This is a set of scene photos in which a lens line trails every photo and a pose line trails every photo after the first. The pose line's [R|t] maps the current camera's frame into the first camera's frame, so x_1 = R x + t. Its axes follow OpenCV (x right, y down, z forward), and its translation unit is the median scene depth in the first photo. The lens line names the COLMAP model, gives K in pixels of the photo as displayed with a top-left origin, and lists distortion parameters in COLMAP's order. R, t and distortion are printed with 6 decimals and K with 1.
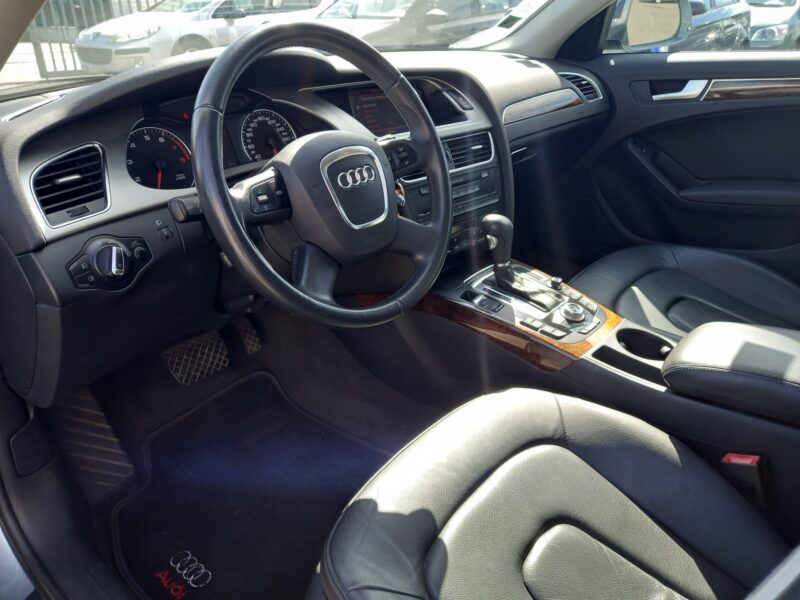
lens RADIAL K [[598.4, 0, 400.0], [0, 598.4, 300.0], [0, 0, 1]] dist [0.073624, -0.060586]
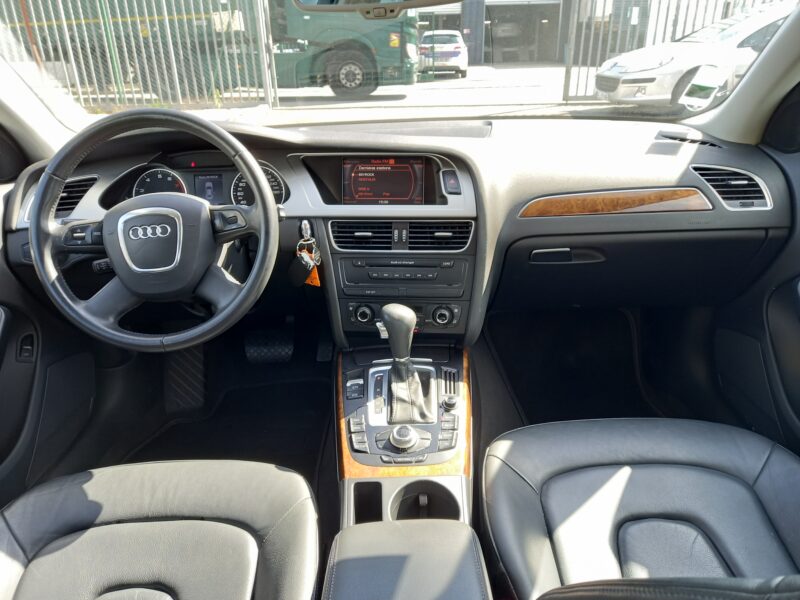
lens RADIAL K [[598.4, 0, 400.0], [0, 598.4, 300.0], [0, 0, 1]] dist [0.073624, -0.060586]
pose [[0.652917, 0.291908, -0.698919, 0.795190], [-0.312156, 0.944448, 0.102844, -0.243136], [0.690114, 0.151024, 0.707767, 0.329602]]
